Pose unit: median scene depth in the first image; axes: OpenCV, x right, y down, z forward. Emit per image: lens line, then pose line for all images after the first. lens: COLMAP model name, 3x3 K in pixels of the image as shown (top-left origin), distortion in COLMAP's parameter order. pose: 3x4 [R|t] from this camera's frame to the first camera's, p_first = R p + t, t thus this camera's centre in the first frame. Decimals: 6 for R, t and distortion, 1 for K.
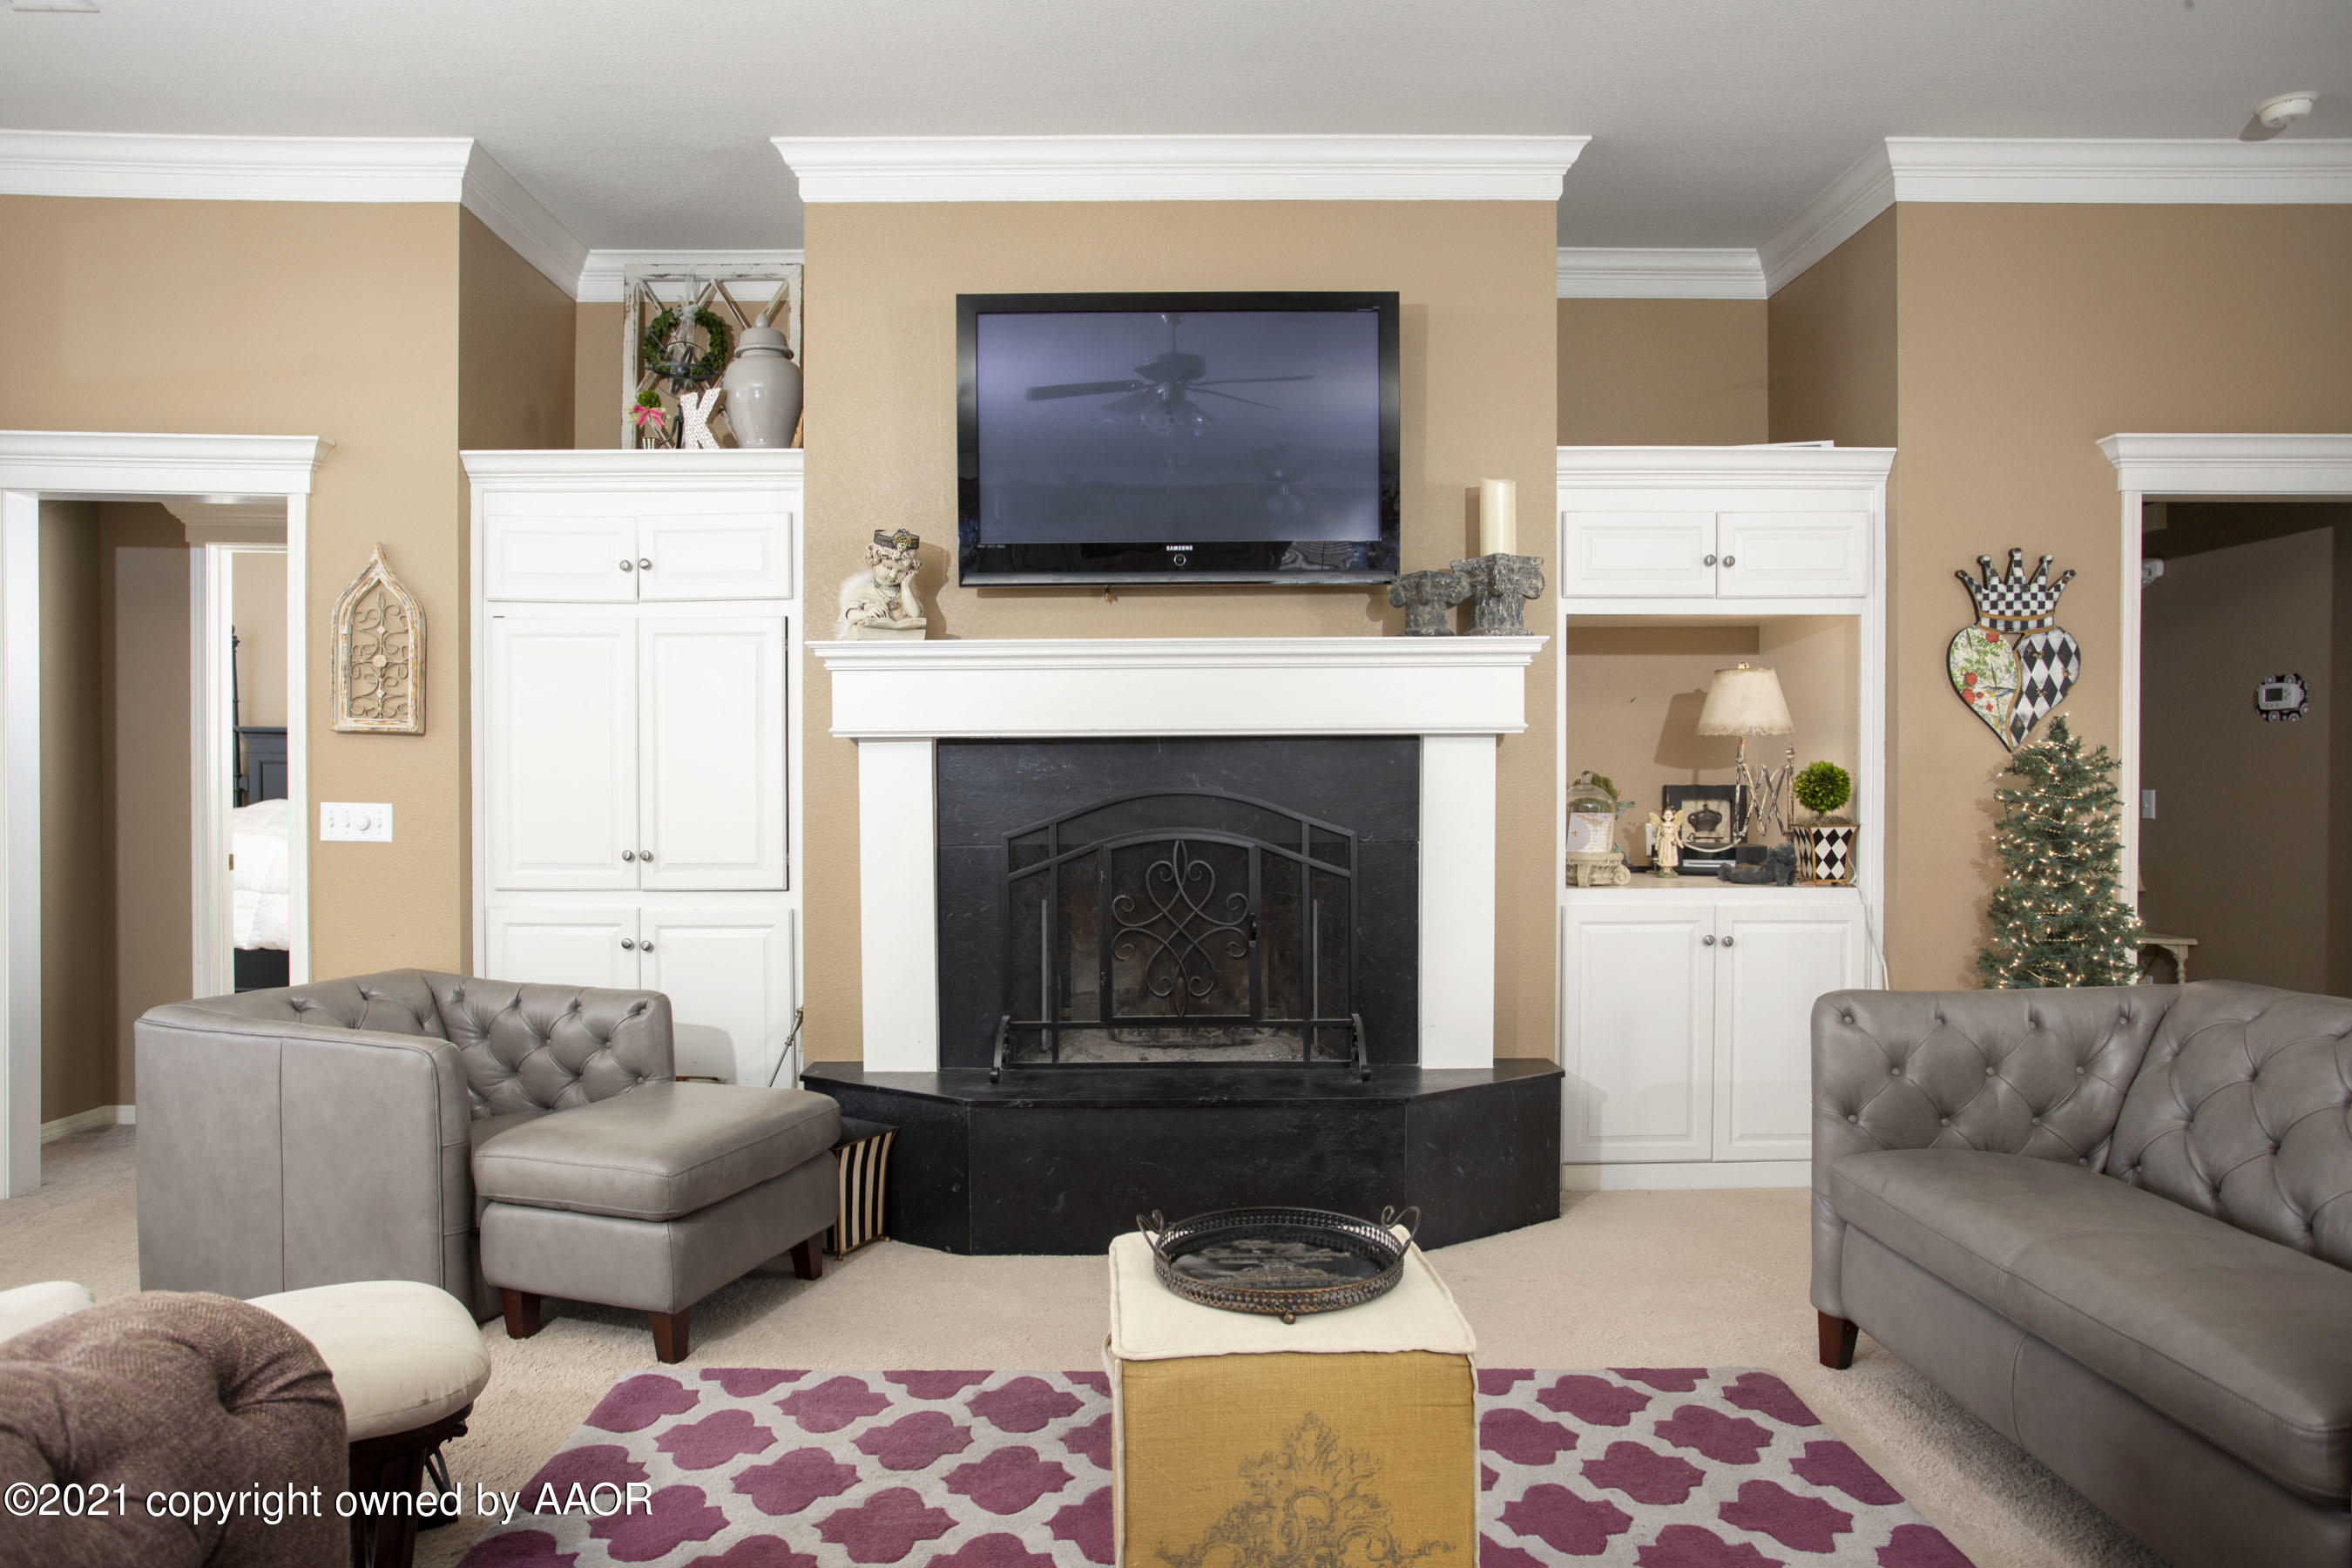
lens RADIAL K [[1371.1, 0, 1134.7], [0, 1371.1, 826.8], [0, 0, 1]] dist [-0.046620, -0.000774]
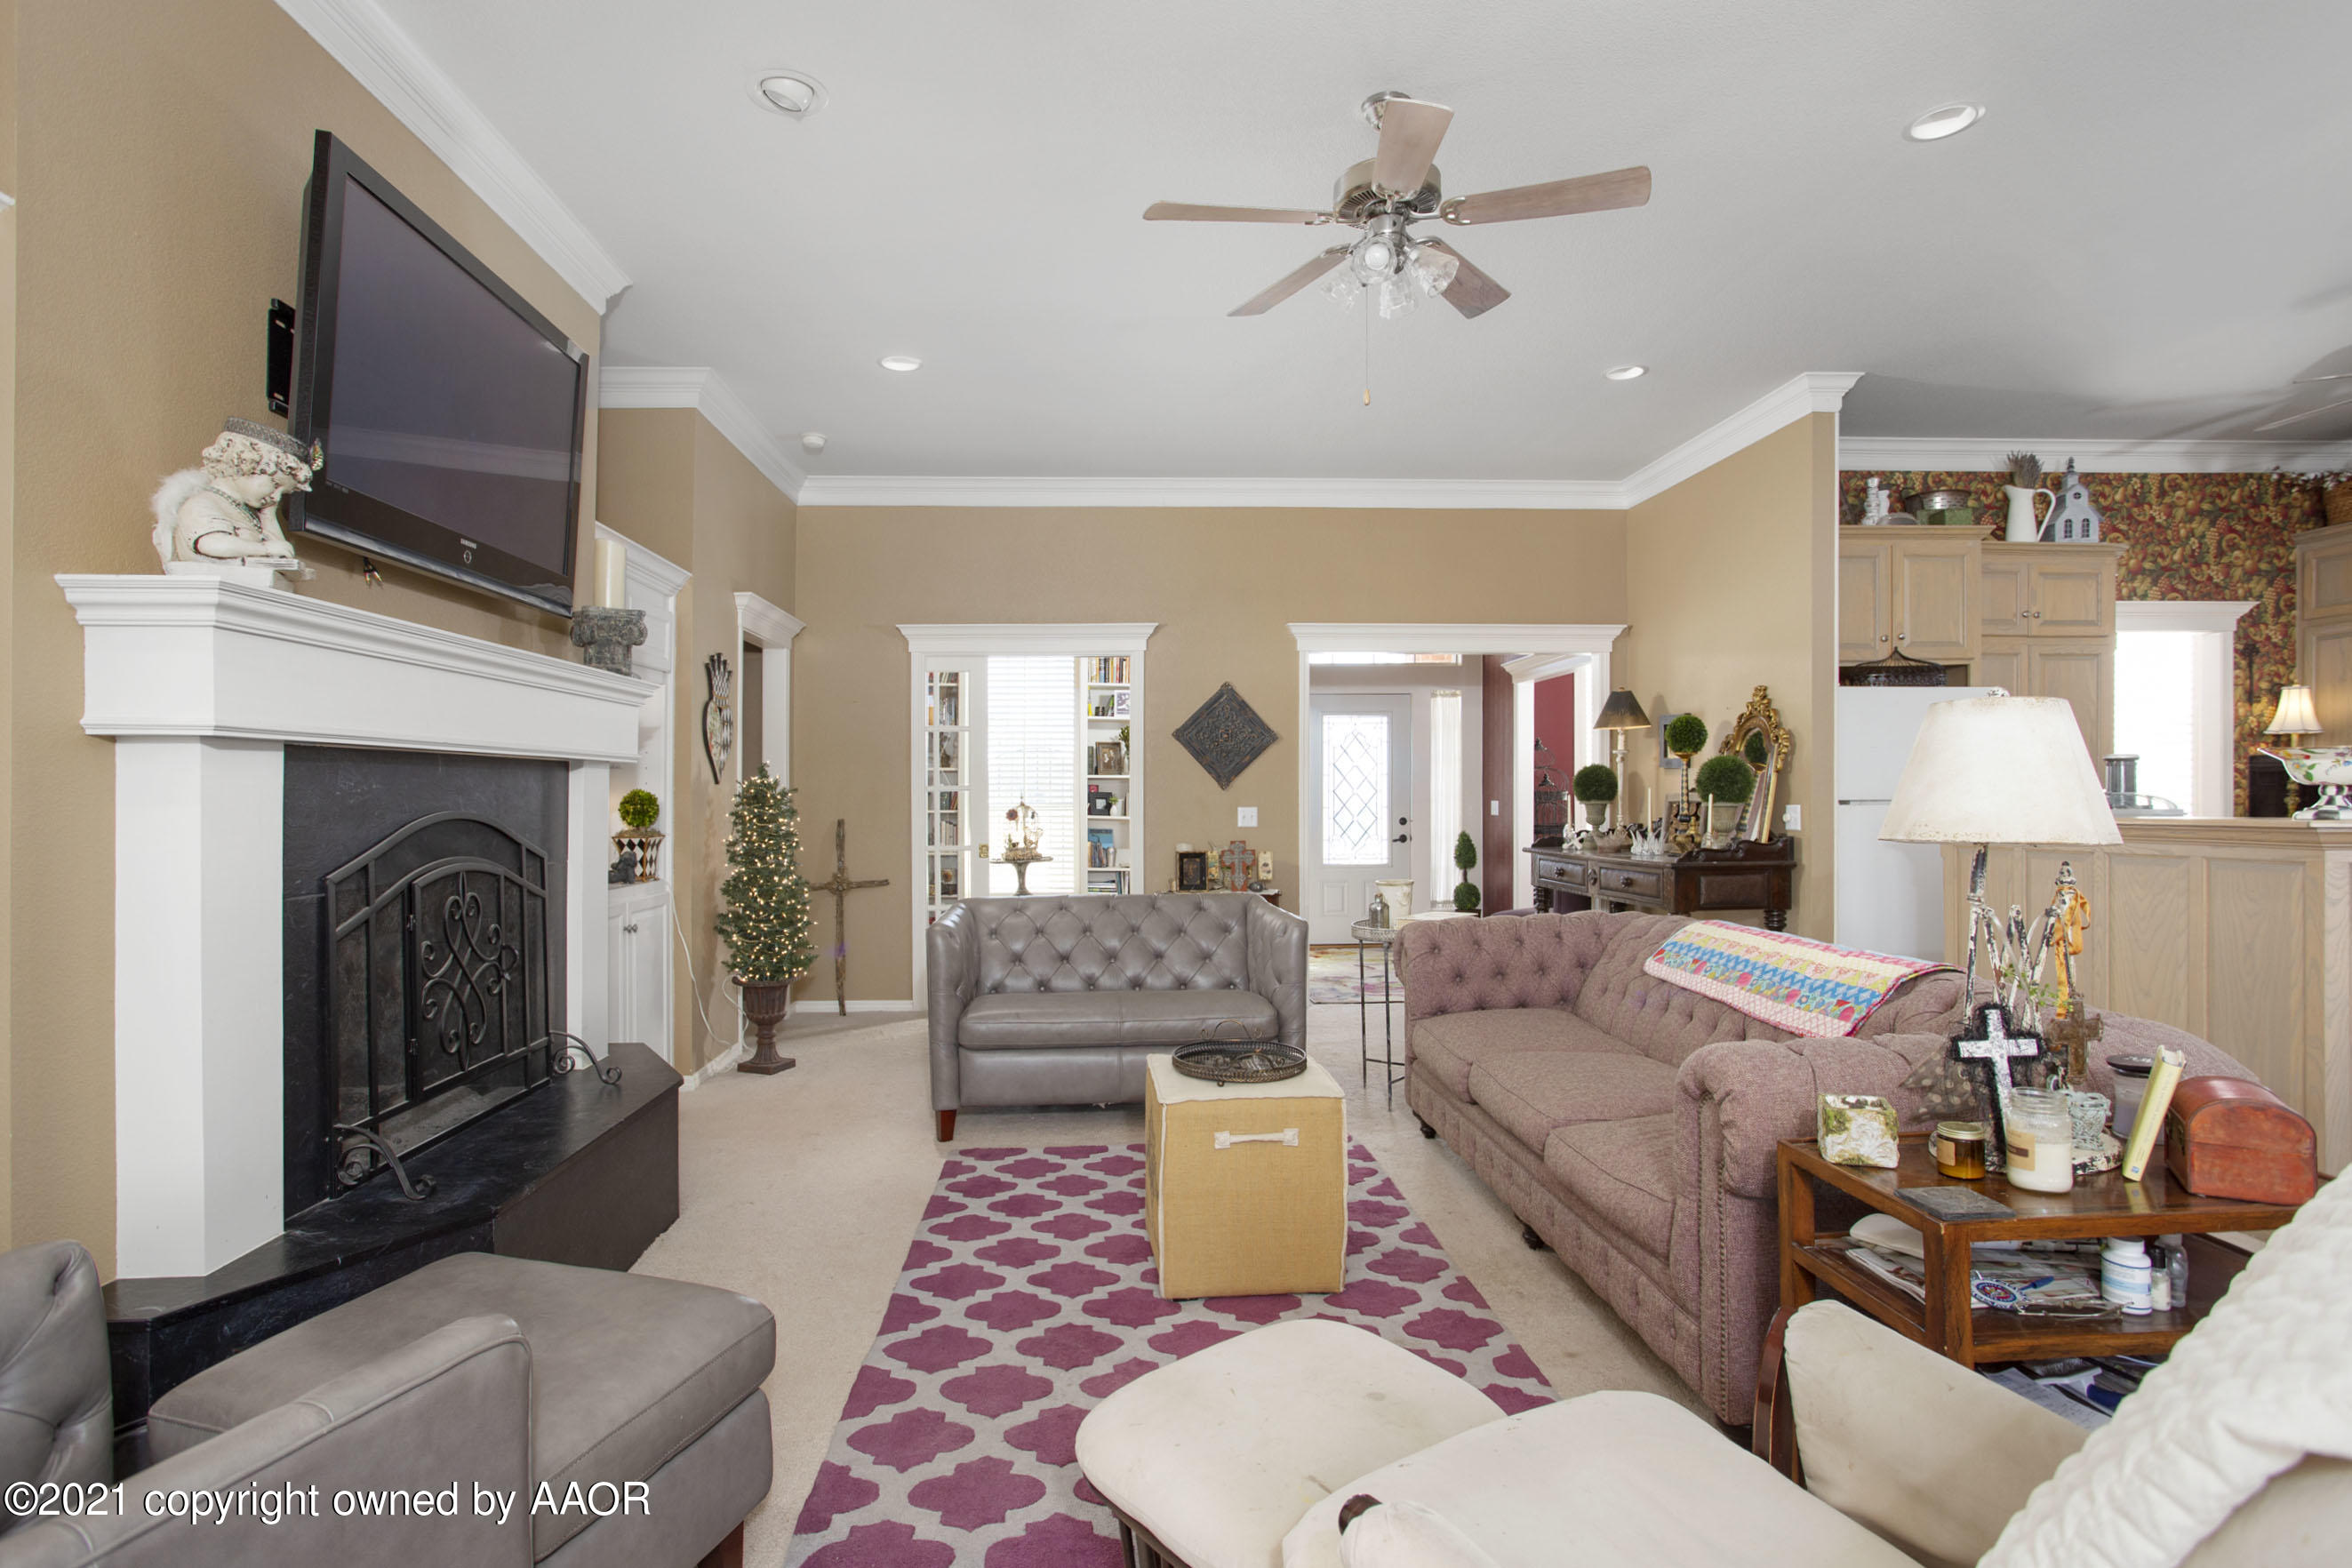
lens RADIAL K [[1174.4, 0, 1159.0], [0, 1174.4, 816.3], [0, 0, 1]] dist [-0.042484, 0.012159]
pose [[-0.053271, -0.012060, 0.998507, -0.722397], [0.036369, 0.999240, 0.014009, -0.019445], [-0.997918, 0.037061, -0.052792, 0.577851]]
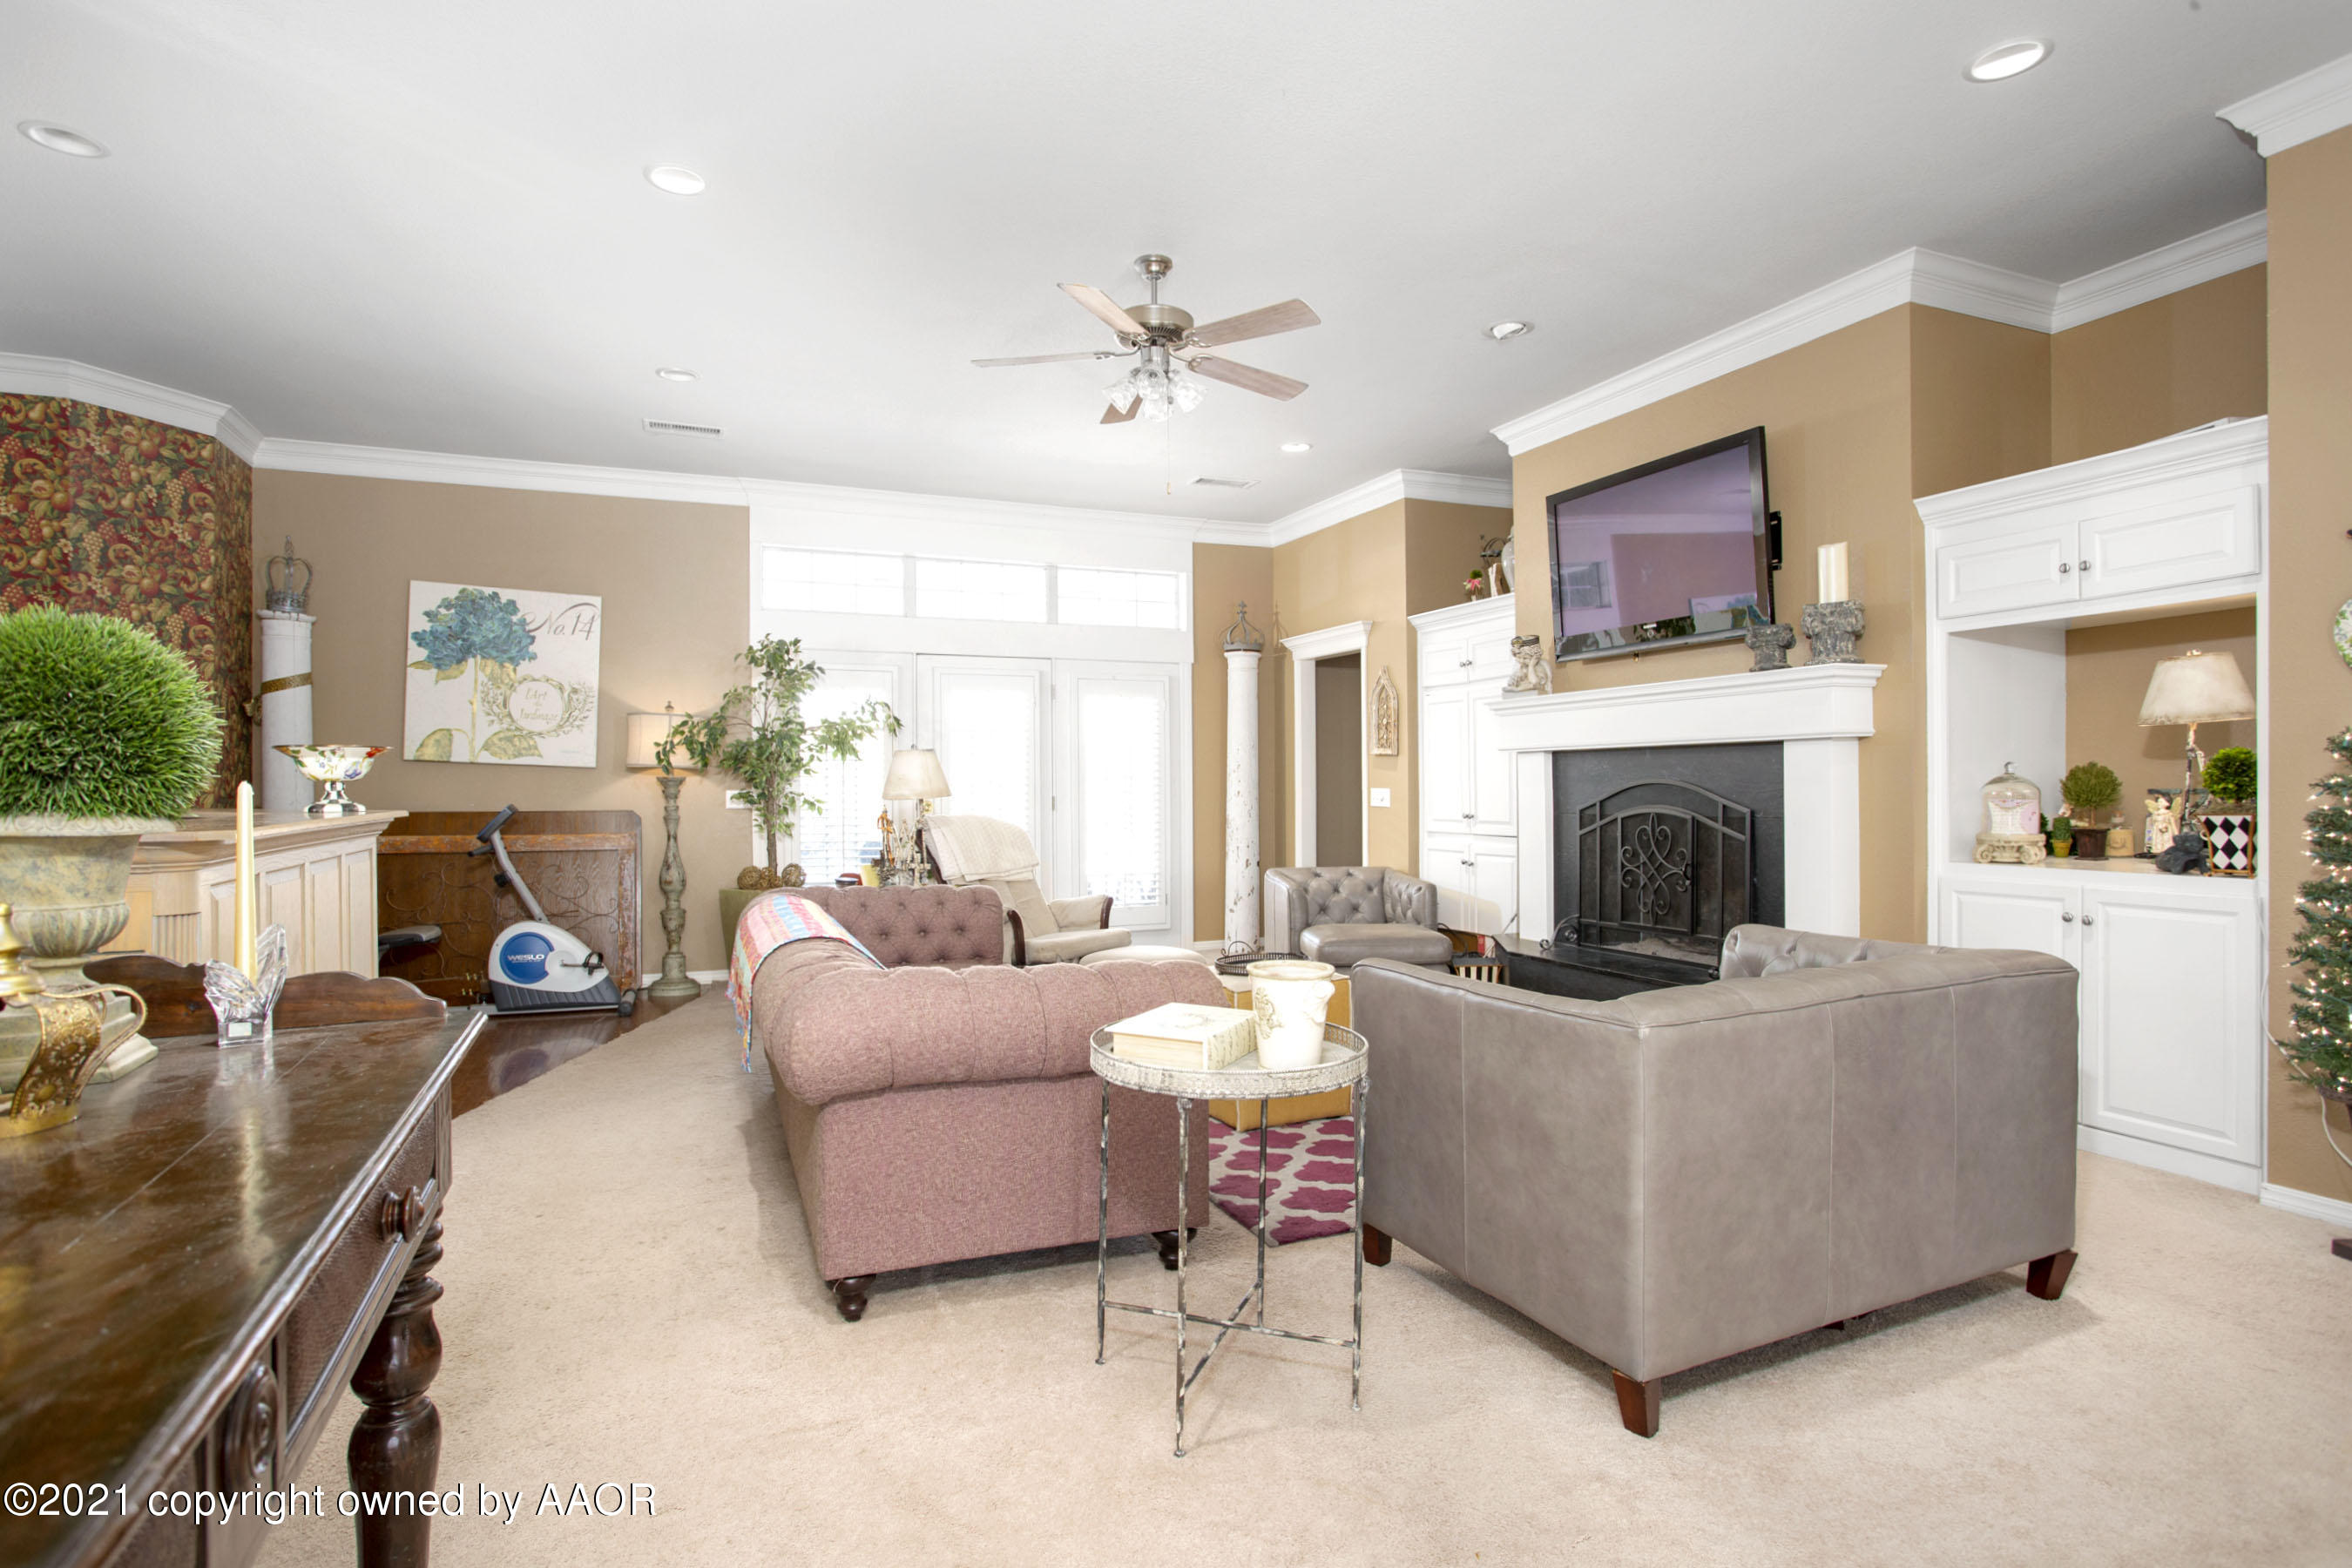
lens RADIAL K [[1174.4, 0, 1188.6], [0, 1174.4, 796.7], [0, 0, 1]] dist [-0.042484, 0.012159]
pose [[0.391891, 0.008657, -0.919971, 1.026894], [-0.019249, 0.999814, 0.001209, 0.000104], [0.919810, 0.017235, 0.391985, -0.005513]]
